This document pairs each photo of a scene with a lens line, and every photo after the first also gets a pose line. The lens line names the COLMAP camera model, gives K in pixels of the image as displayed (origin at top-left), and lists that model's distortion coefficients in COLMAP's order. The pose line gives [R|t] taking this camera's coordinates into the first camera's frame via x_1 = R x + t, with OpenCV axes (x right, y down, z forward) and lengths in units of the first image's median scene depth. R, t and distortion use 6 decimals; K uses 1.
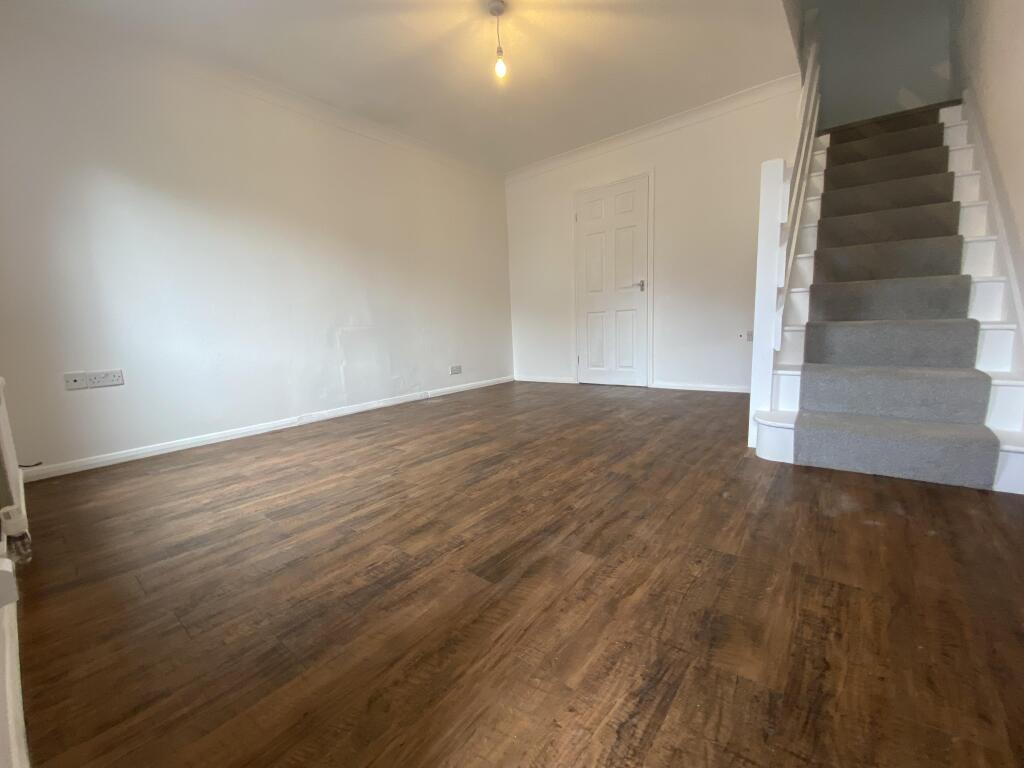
lens RADIAL K [[414.6, 0, 516.7], [0, 414.6, 385.2], [0, 0, 1]] dist [-0.008065, -0.005268]
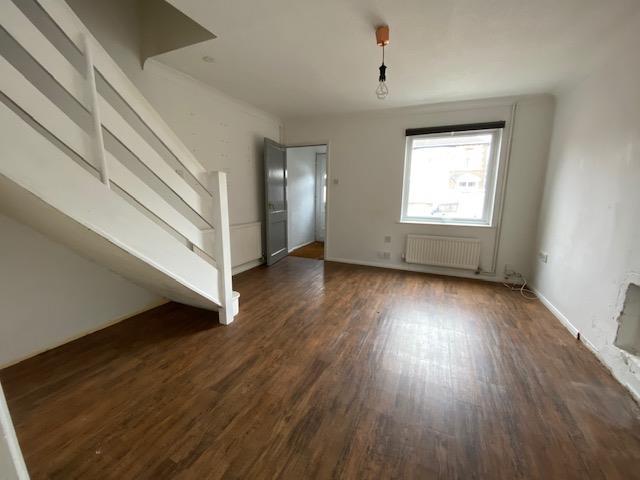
lens RADIAL K [[255.6, 0, 322.8], [0, 255.6, 237.1], [0, 0, 1]] dist [0.000430, 0.000003]
pose [[-0.965316, 0.075505, -0.249927, 0.523580], [-0.006808, 0.949664, 0.313197, -0.685023], [0.260995, 0.304036, -0.916212, 2.493189]]
